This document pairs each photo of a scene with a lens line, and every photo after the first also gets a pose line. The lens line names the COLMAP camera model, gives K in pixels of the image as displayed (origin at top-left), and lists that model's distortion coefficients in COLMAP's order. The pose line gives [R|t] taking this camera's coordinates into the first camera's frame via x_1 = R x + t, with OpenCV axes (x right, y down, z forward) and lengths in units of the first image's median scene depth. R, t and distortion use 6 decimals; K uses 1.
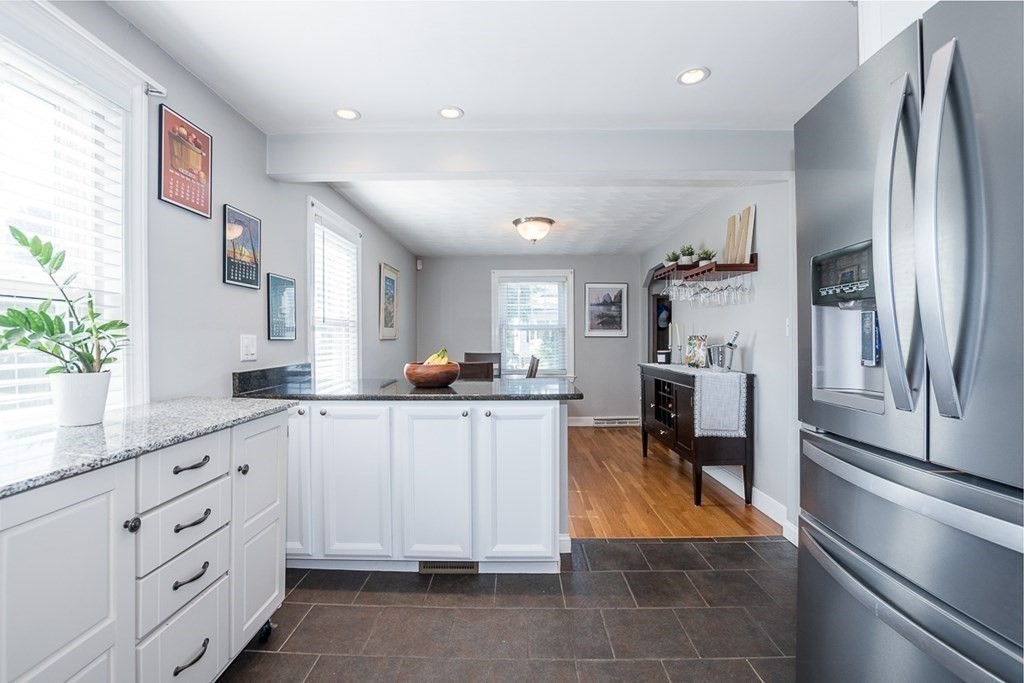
lens RADIAL K [[452.4, 0, 510.4], [0, 452.4, 343.8], [0, 0, 1]] dist [-0.020175, -0.000236]
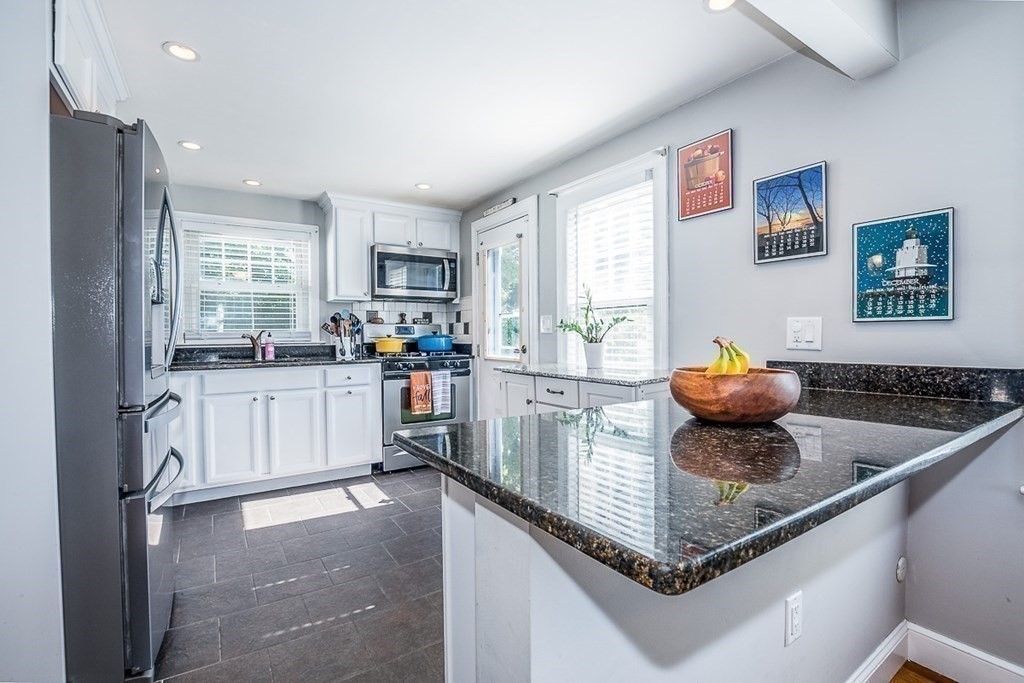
lens RADIAL K [[452.4, 0, 507.1], [0, 452.4, 340.7], [0, 0, 1]] dist [-0.020175, -0.000236]
pose [[-0.820961, 0.017382, -0.570719, 0.322776], [0.003621, 0.999675, 0.025238, 0.000615], [0.570973, 0.018653, -0.820757, 1.395887]]
